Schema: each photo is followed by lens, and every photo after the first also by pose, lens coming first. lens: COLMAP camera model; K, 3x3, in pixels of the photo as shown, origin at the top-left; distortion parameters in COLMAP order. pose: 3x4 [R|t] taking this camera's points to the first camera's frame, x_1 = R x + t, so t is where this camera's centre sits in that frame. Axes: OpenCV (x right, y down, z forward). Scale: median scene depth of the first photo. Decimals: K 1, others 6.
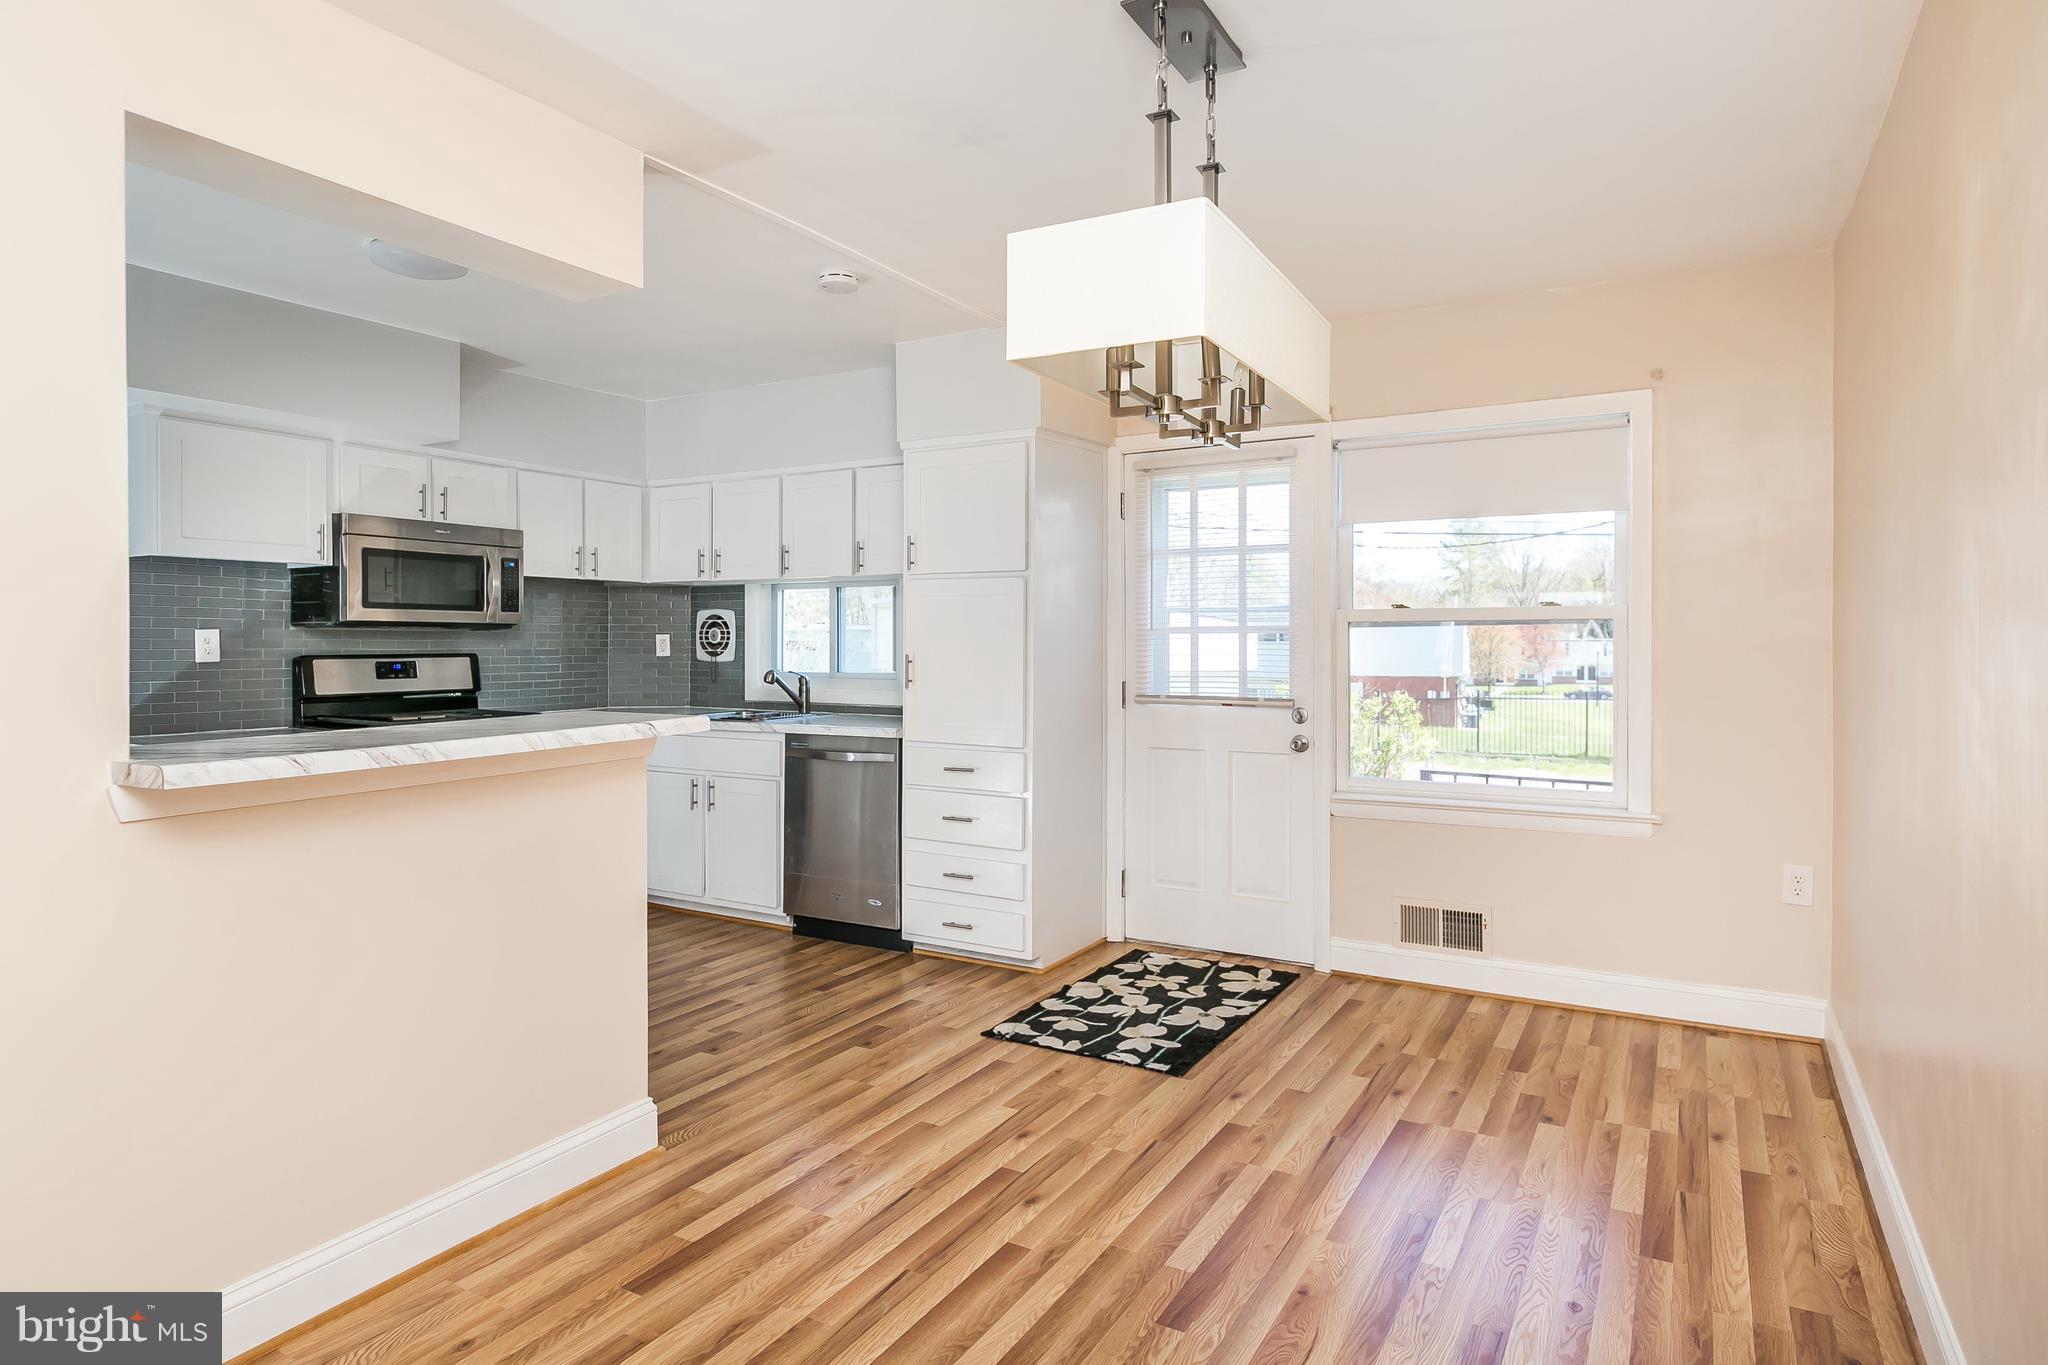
lens RADIAL K [[1151.3, 0, 993.2], [0, 1151.3, 653.3], [0, 0, 1]] dist [0.012675, -0.004950]
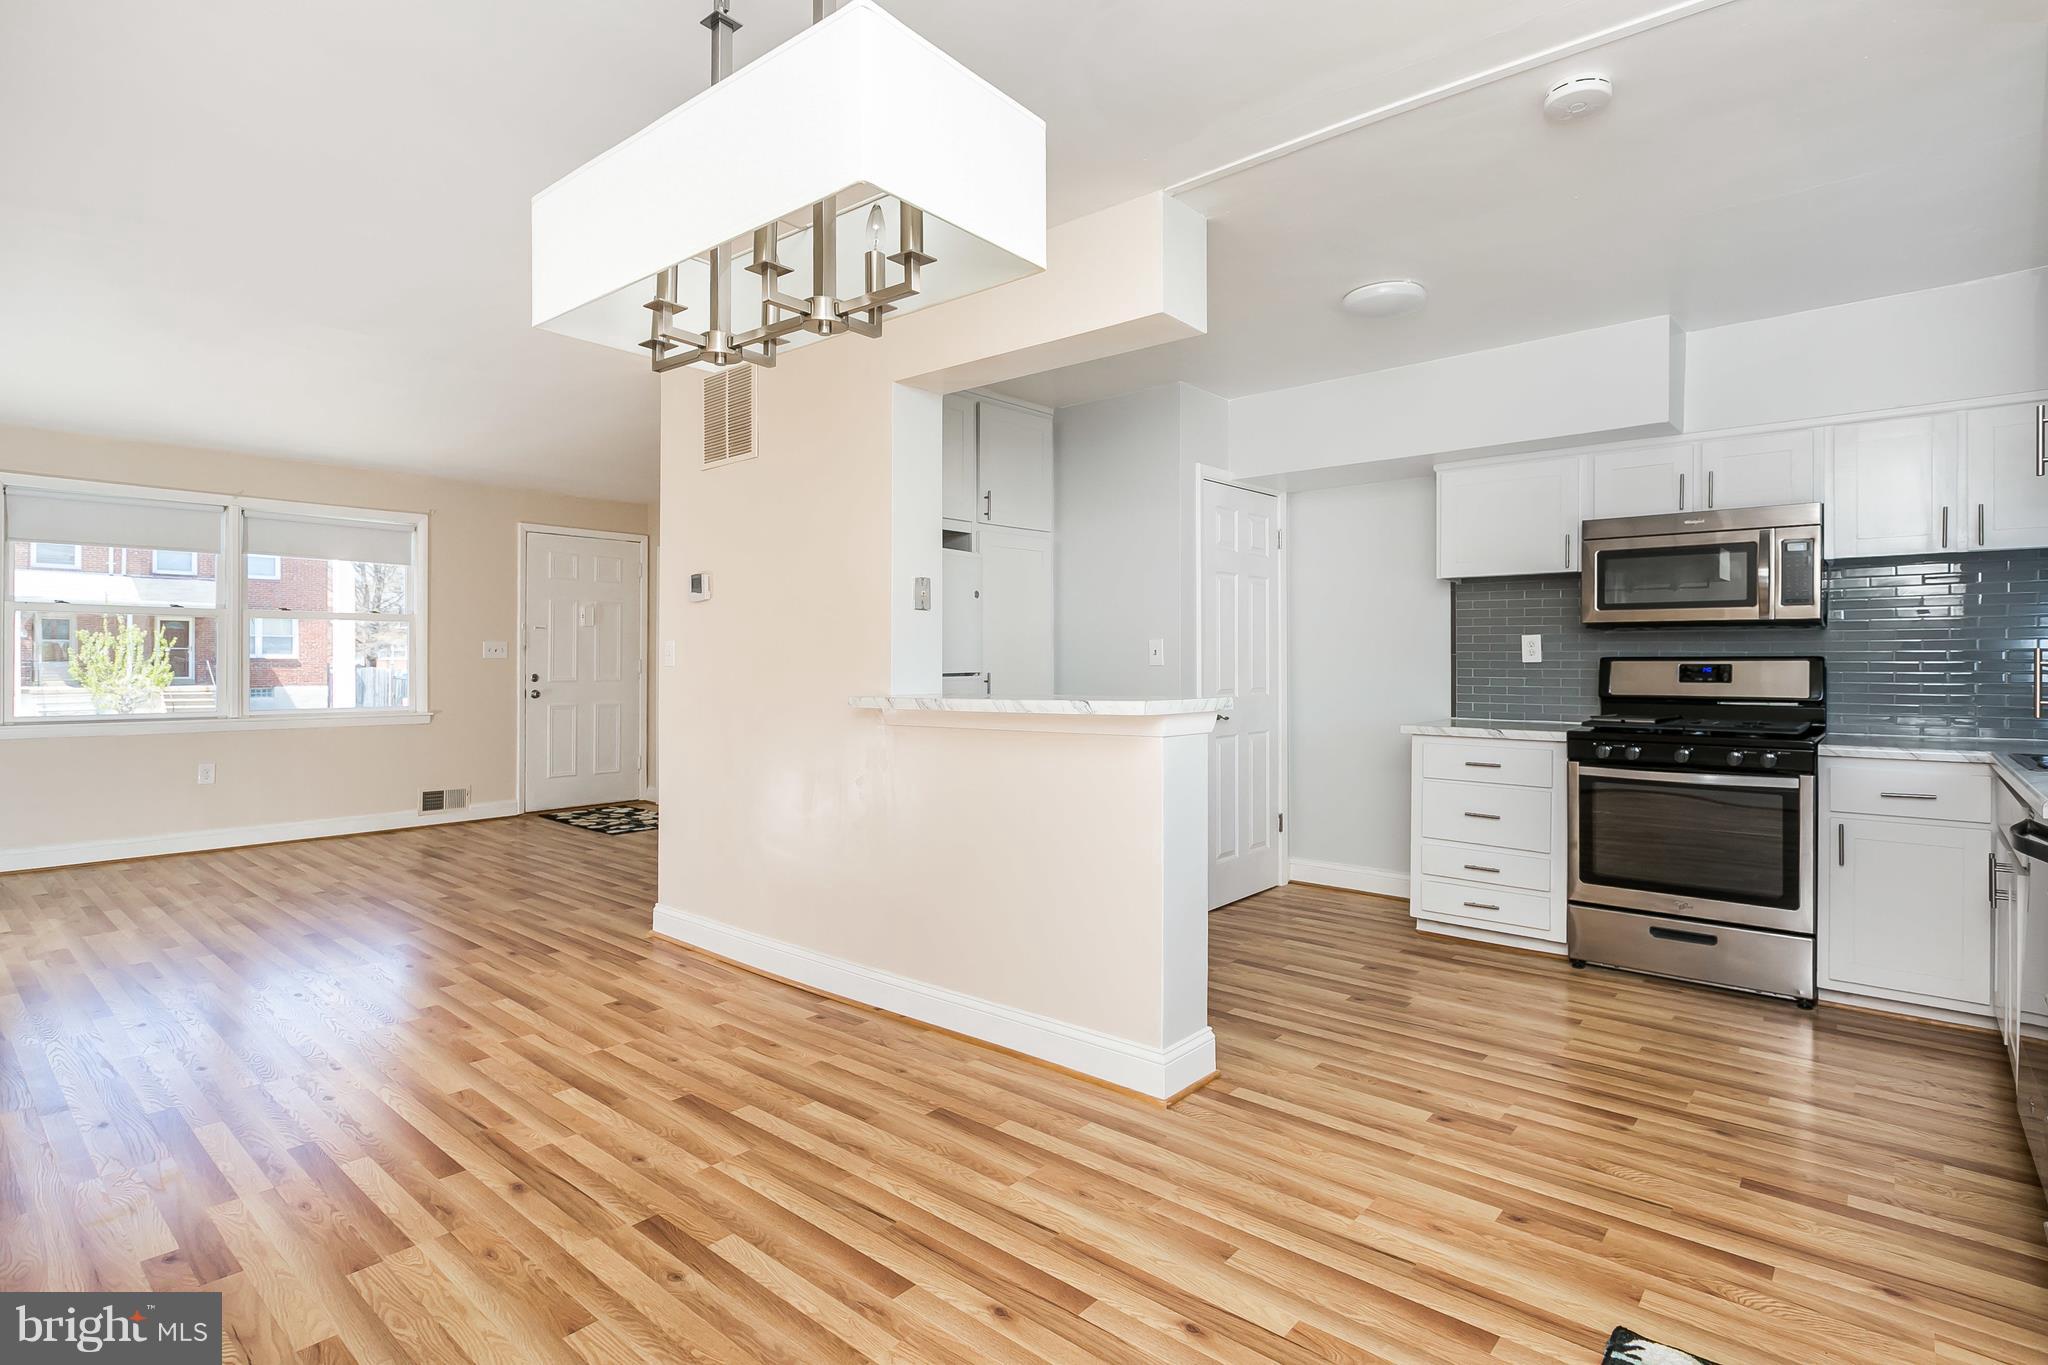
lens RADIAL K [[995.3, 0, 1039.4], [0, 995.3, 670.8], [0, 0, 1]] dist [-0.001288, 0.001834]
pose [[-0.151858, 0.011618, -0.988334, 0.428066], [-0.010350, 0.999857, 0.013344, 0.008046], [0.988348, 0.012255, -0.151716, 0.674661]]
